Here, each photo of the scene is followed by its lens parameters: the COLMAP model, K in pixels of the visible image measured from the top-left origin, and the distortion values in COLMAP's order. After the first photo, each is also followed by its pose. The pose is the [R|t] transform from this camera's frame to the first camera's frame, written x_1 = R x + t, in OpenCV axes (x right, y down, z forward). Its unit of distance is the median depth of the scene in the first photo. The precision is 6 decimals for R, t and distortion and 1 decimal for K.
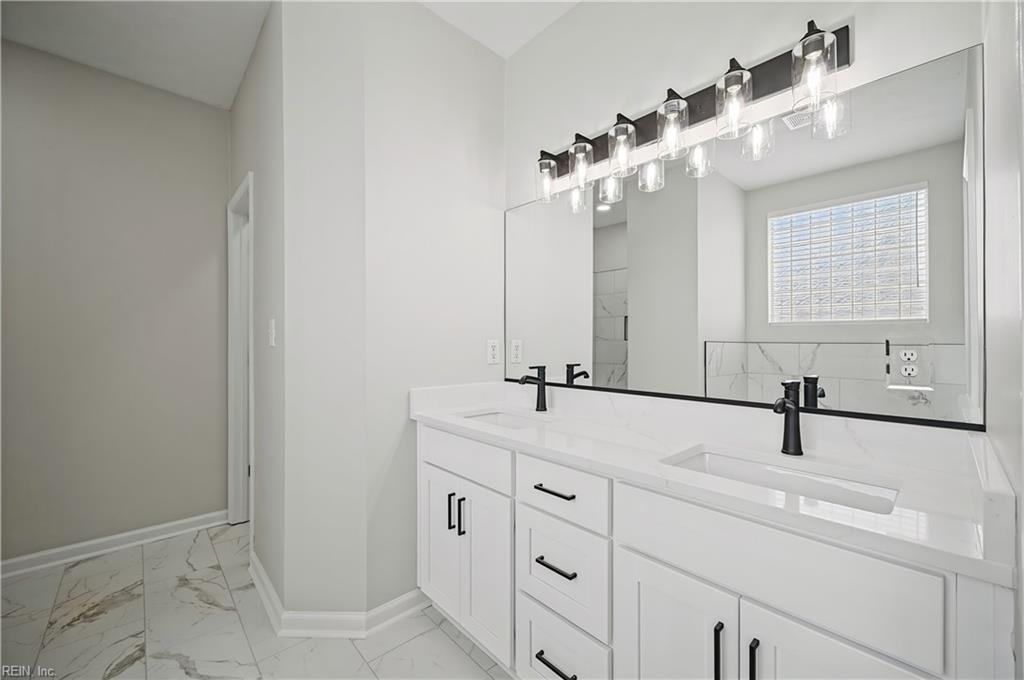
lens RADIAL K [[408.5, 0, 514.5], [0, 408.5, 341.9], [0, 0, 1]] dist [0.002397, 0.000192]
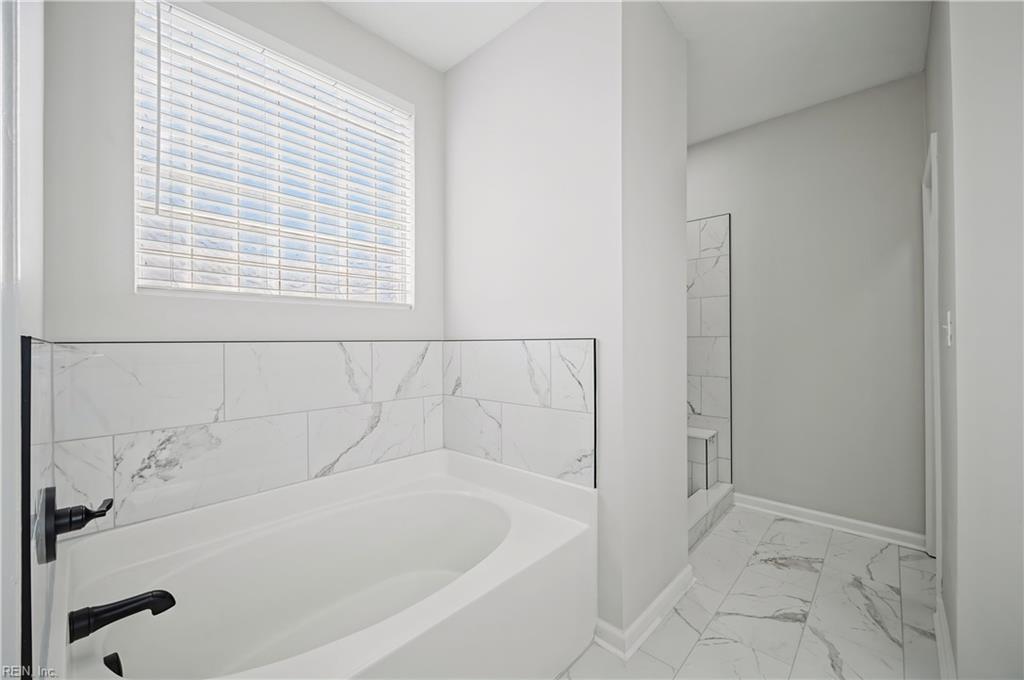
lens RADIAL K [[408.5, 0, 514.7], [0, 408.5, 341.6], [0, 0, 1]] dist [0.002397, 0.000192]
pose [[0.083266, -0.003742, -0.996520, 0.116083], [0.006916, 0.999971, -0.003177, -0.001969], [0.996503, -0.006627, 0.083289, 0.097112]]
